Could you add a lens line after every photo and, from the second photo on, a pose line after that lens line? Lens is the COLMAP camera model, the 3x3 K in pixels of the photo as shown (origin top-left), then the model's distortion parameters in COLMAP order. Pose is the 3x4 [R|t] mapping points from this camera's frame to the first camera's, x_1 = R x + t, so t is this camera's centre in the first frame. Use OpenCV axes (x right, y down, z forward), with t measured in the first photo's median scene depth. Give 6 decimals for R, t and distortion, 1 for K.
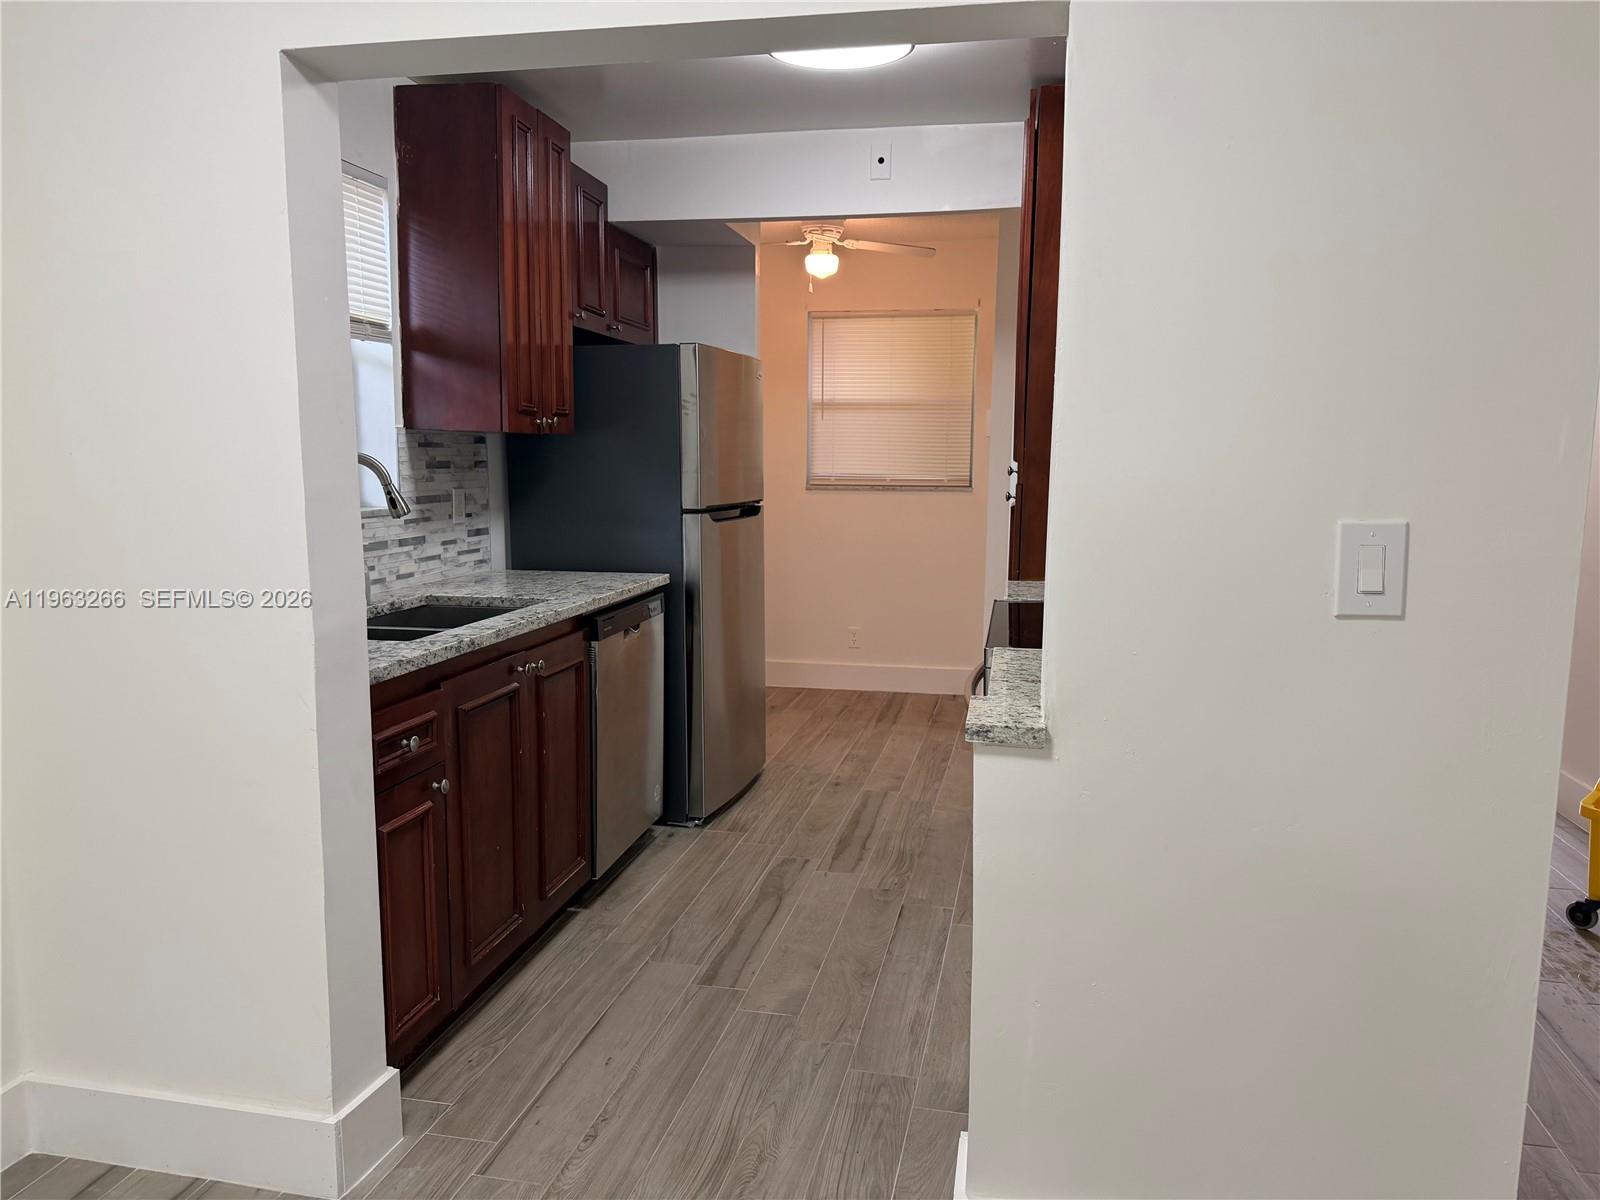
lens RADIAL K [[1110.9, 0, 800.0], [0, 1110.9, 600.0], [0, 0, 1]] dist [0.130334, -0.188237]
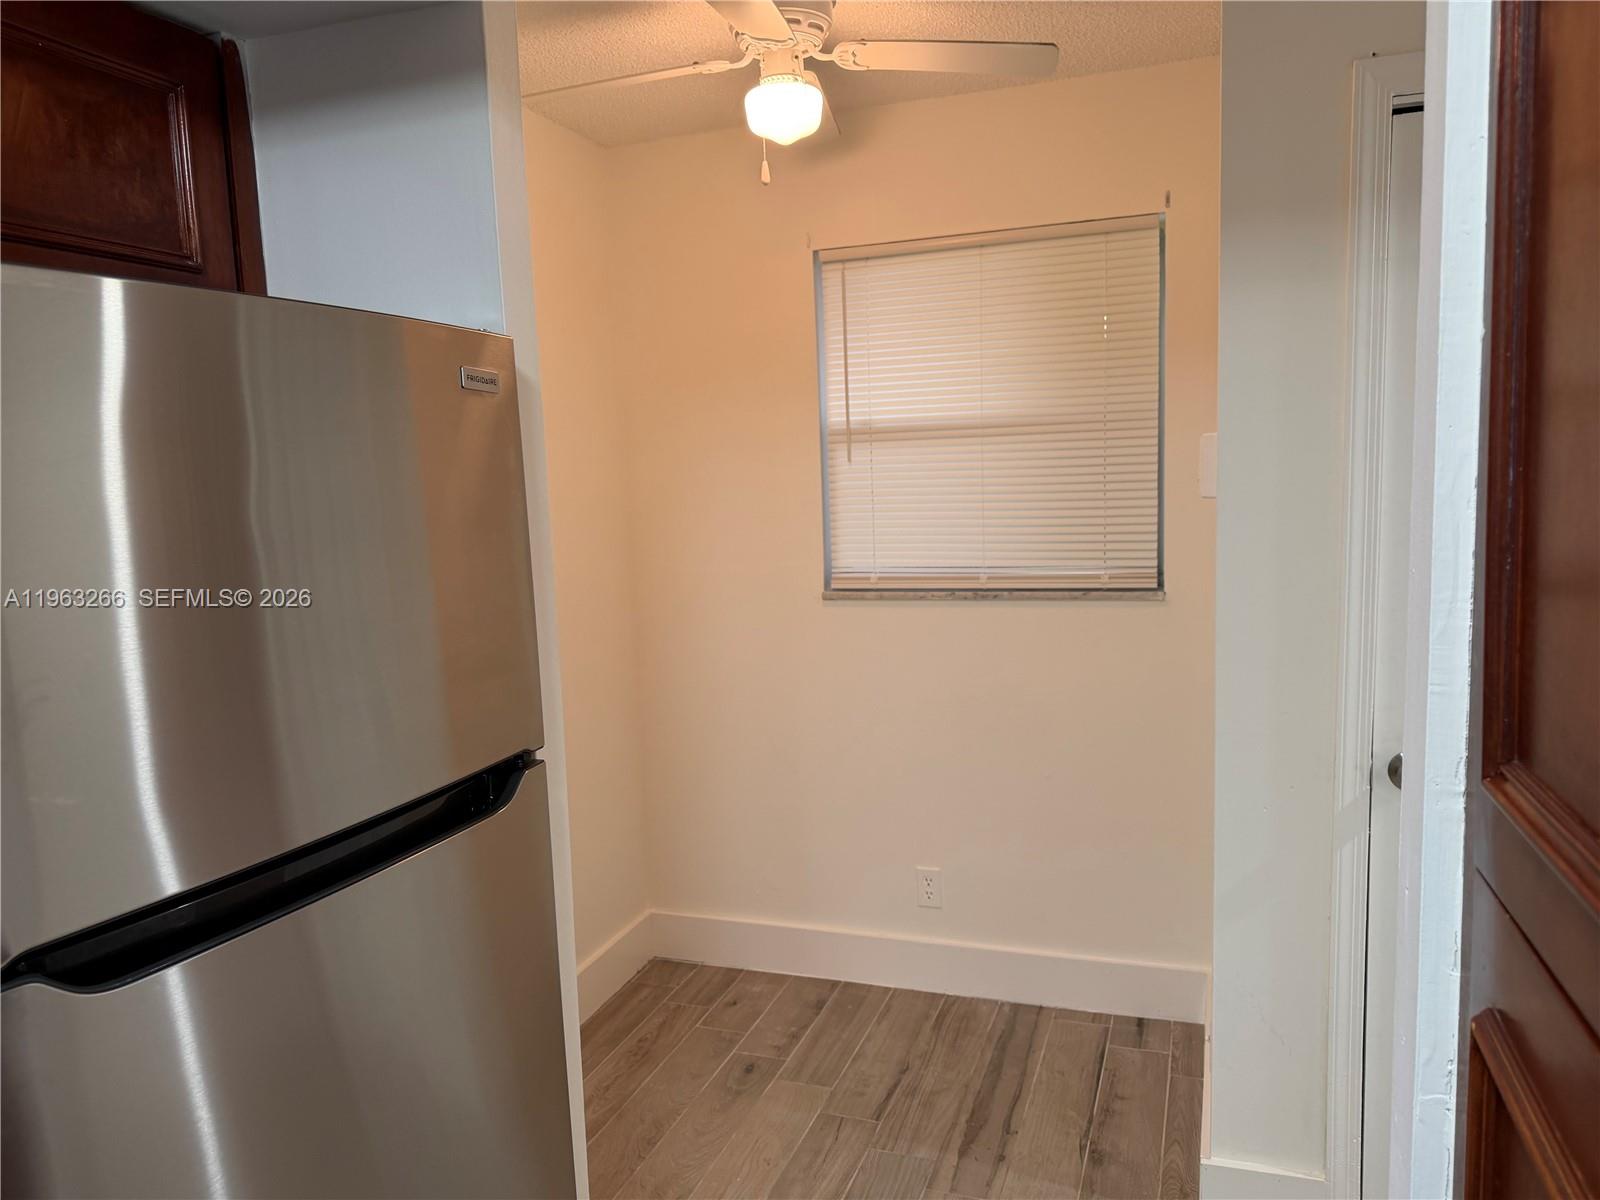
lens RADIAL K [[1110.9, 0, 800.0], [0, 1110.9, 600.0], [0, 0, 1]] dist [0.130334, -0.188237]
pose [[0.988293, -0.028315, -0.149920, 0.072820], [0.026441, 0.999546, -0.014476, -0.093514], [0.150262, 0.010343, 0.988592, 0.501872]]
